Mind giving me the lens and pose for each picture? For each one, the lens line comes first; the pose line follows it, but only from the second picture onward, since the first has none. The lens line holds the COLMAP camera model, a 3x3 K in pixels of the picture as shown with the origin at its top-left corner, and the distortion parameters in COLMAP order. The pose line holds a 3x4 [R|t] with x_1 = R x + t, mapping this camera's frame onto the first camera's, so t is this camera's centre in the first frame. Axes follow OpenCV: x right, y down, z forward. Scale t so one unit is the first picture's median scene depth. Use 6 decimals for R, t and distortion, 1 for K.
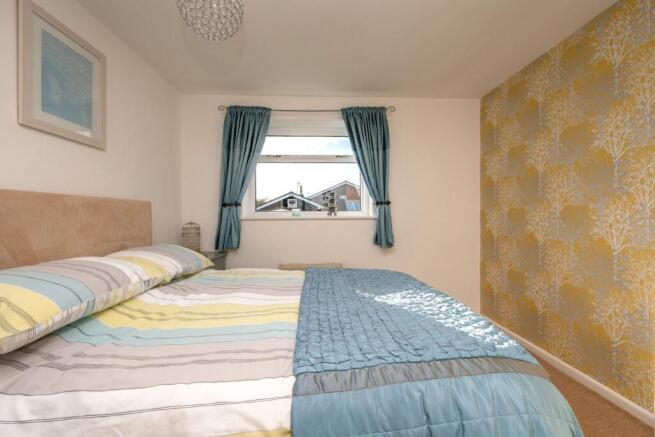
lens RADIAL K [[273.0, 0, 336.2], [0, 273.0, 217.8], [0, 0, 1]] dist [-0.001924, -0.000253]
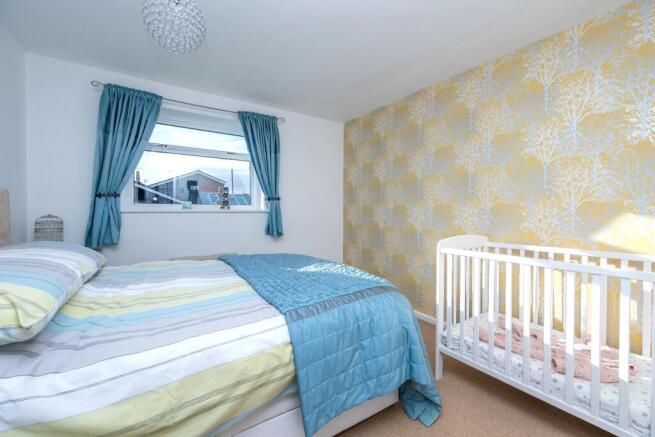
lens RADIAL K [[273.0, 0, 336.2], [0, 273.0, 217.8], [0, 0, 1]] dist [-0.001924, -0.000253]
pose [[0.854007, -0.003969, 0.520247, -0.216485], [-0.009567, 0.999682, 0.023331, -0.002613], [-0.520174, -0.024902, 0.853697, -0.146341]]
